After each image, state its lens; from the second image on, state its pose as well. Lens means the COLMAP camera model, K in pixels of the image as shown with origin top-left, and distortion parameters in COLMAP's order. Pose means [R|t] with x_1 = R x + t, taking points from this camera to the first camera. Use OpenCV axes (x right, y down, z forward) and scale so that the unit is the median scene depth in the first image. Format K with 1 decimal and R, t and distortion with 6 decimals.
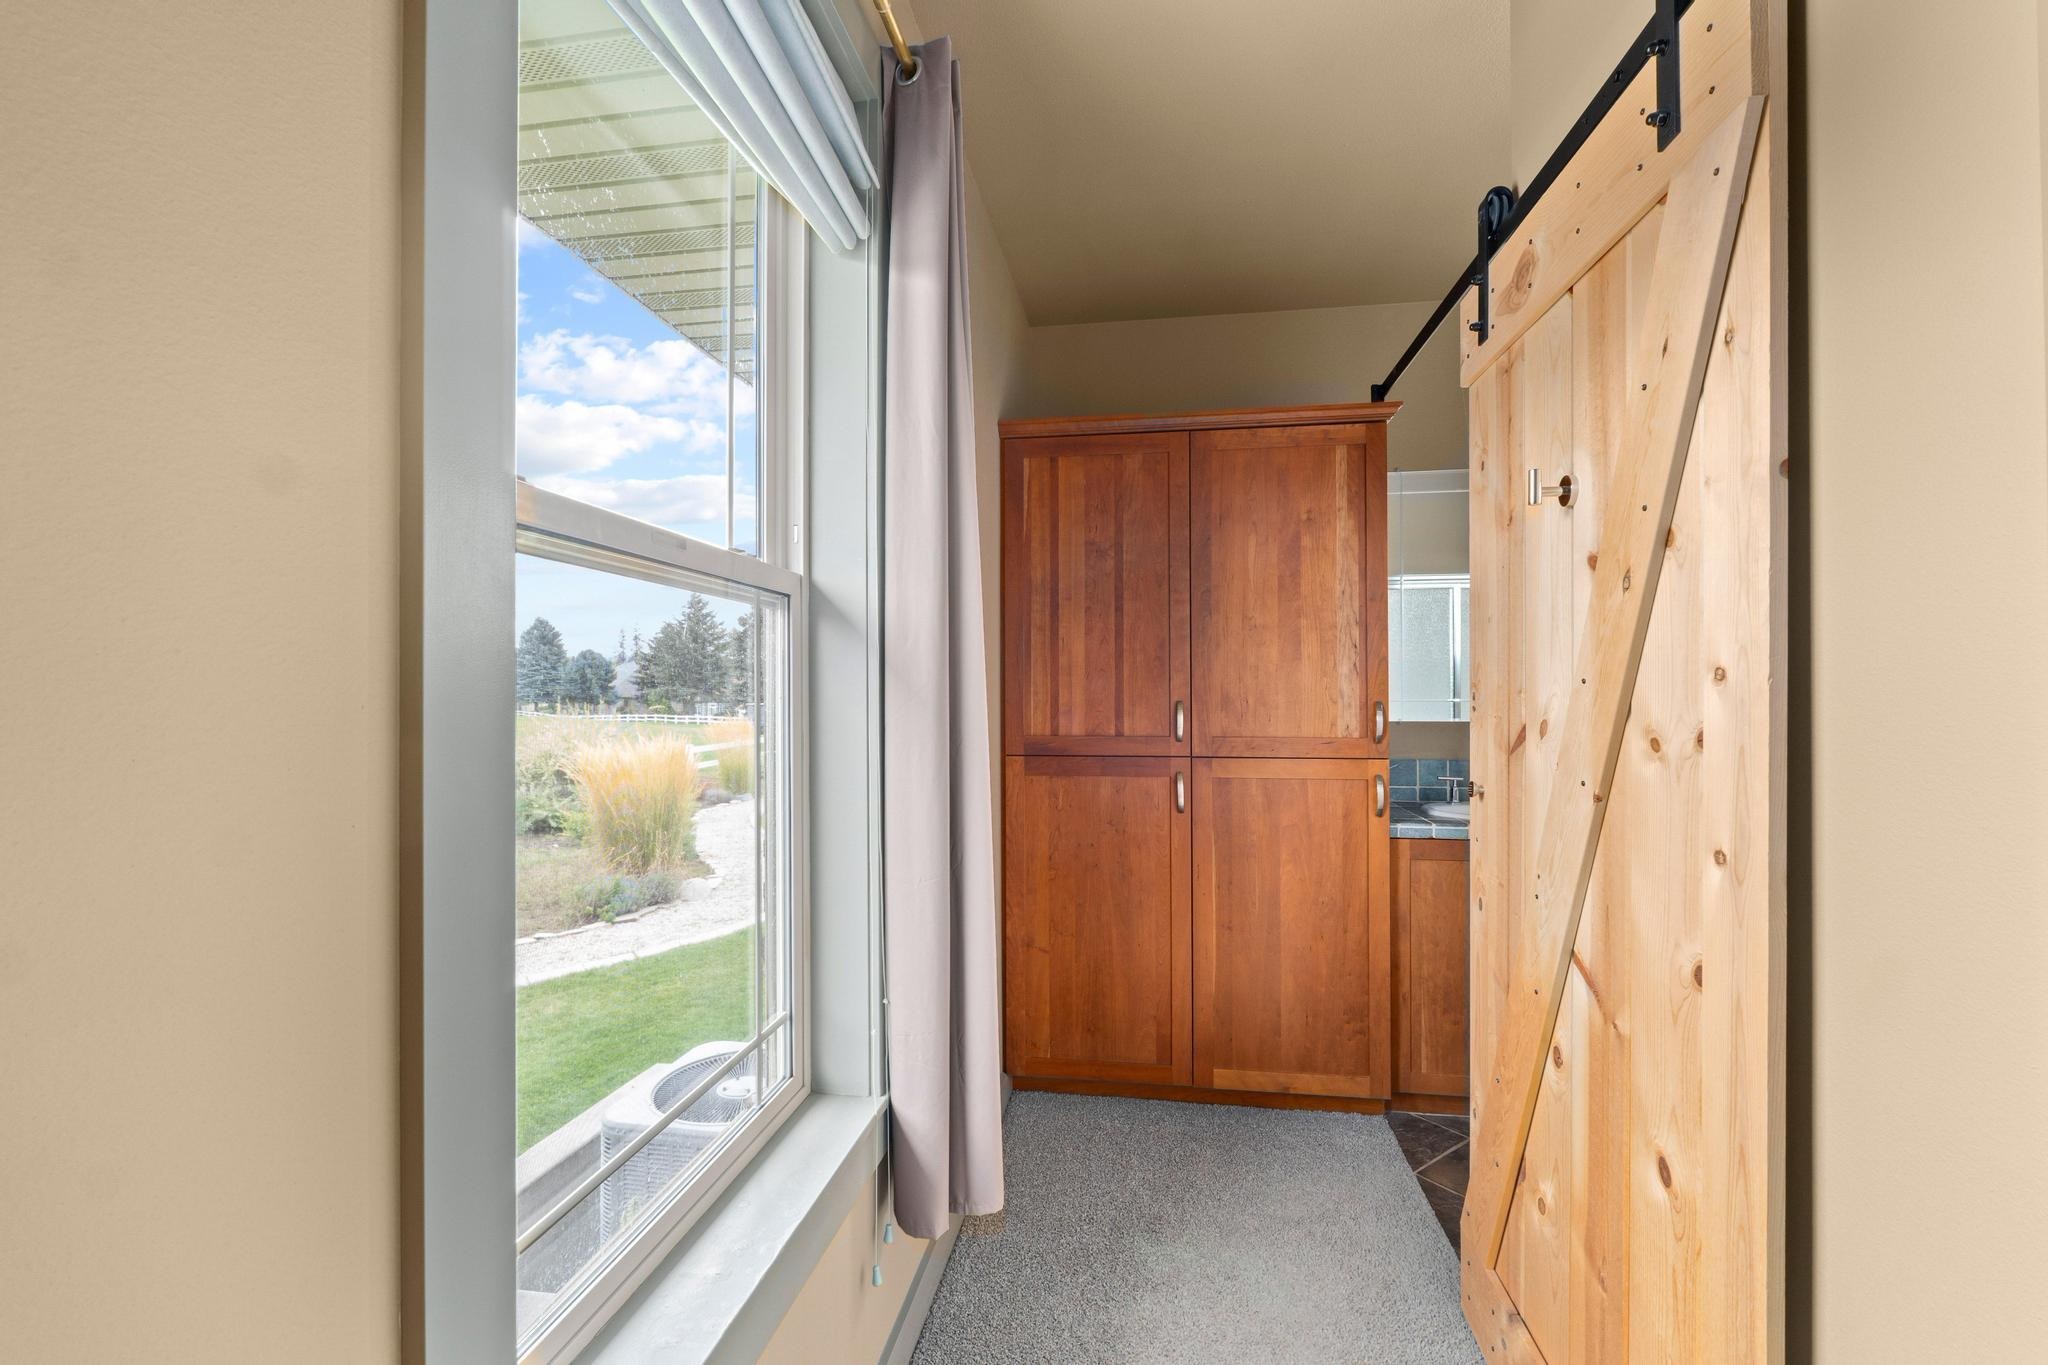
lens RADIAL K [[865.9, 0, 1023.3], [0, 865.9, 689.3], [0, 0, 1]] dist [-0.001368, -0.000097]
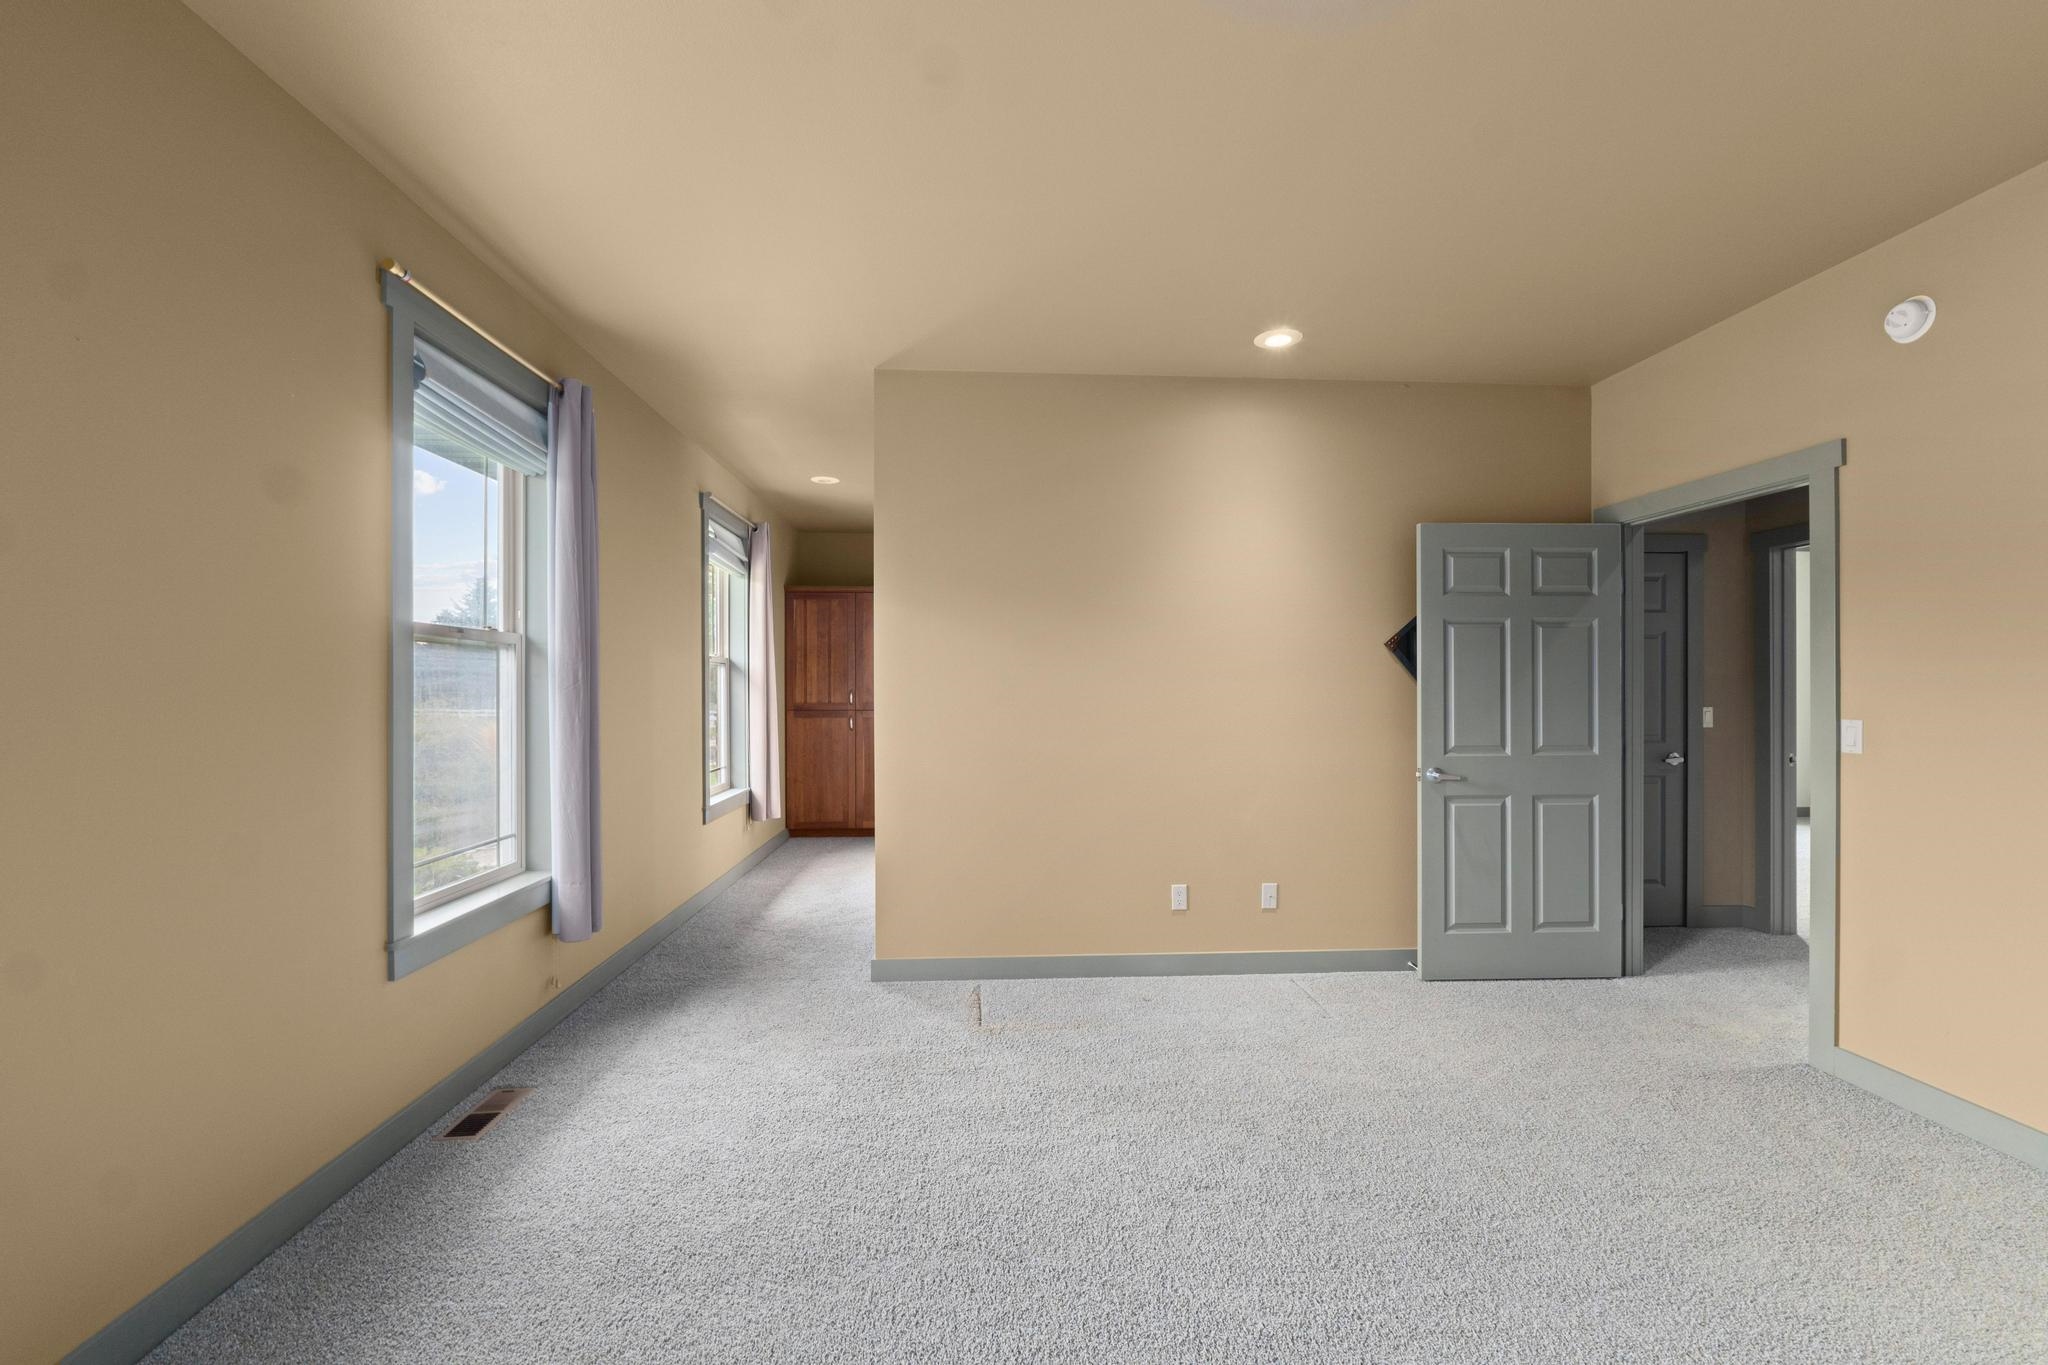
lens RADIAL K [[865.9, 0, 1024.8], [0, 865.9, 688.6], [0, 0, 1]] dist [-0.001368, -0.000097]
pose [[0.977295, -0.000256, 0.211881, 0.134223], [-0.001324, 0.999972, 0.007312, -0.012689], [-0.211877, -0.007426, 0.977268, -1.804457]]
